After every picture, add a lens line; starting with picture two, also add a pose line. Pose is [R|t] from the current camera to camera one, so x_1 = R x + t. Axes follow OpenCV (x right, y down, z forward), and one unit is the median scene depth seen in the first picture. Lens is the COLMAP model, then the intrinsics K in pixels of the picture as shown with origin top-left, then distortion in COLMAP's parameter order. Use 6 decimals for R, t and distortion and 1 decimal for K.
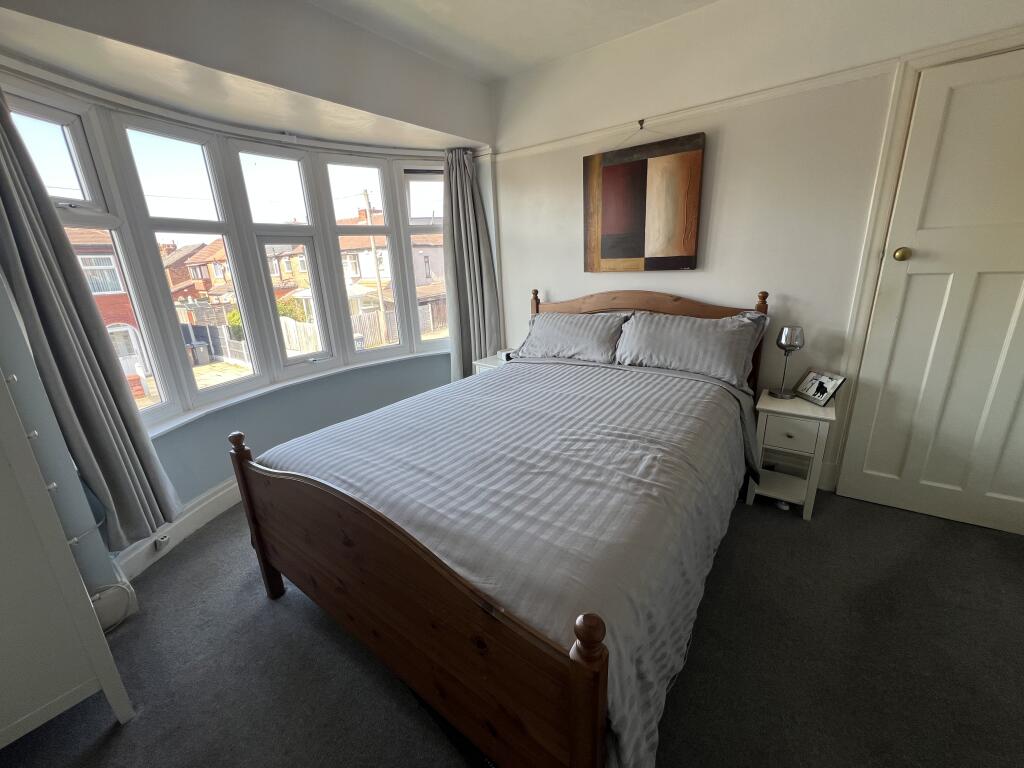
lens RADIAL K [[411.2, 0, 507.5], [0, 411.2, 385.4], [0, 0, 1]] dist [-0.001402, -0.000069]
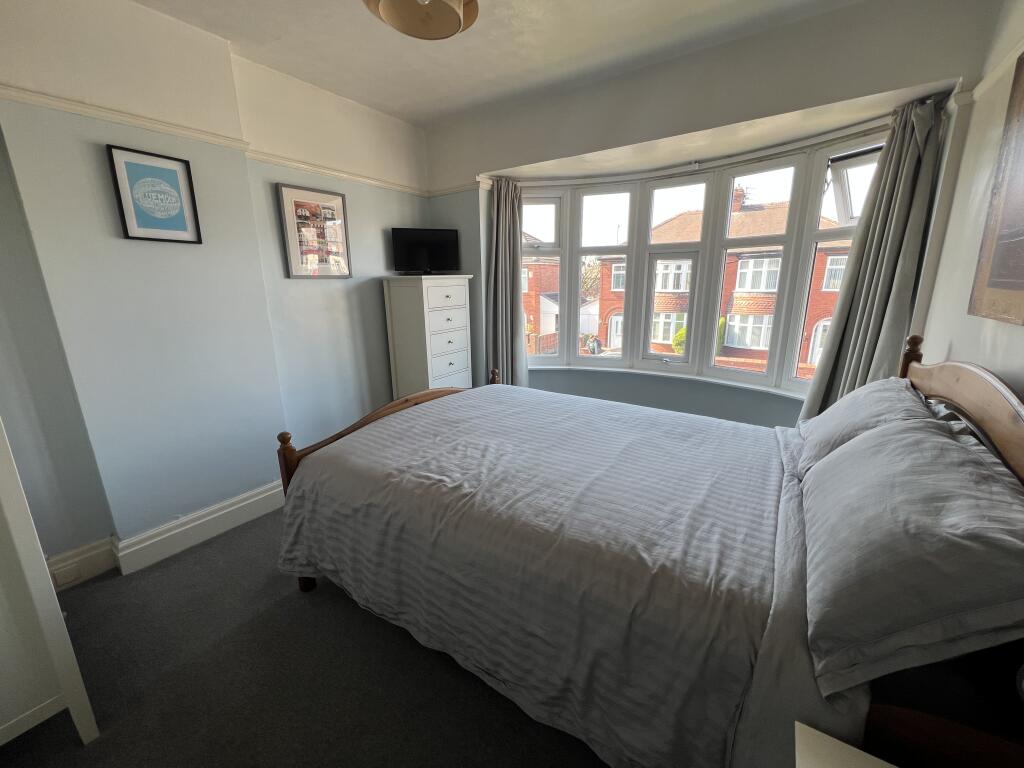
lens RADIAL K [[411.2, 0, 506.8], [0, 411.2, 383.0], [0, 0, 1]] dist [-0.001402, -0.000069]
pose [[0.047135, 0.281879, -0.958291, 0.648914], [-0.282761, 0.923883, 0.257850, -0.183295], [0.958031, 0.258814, 0.123252, 0.487628]]
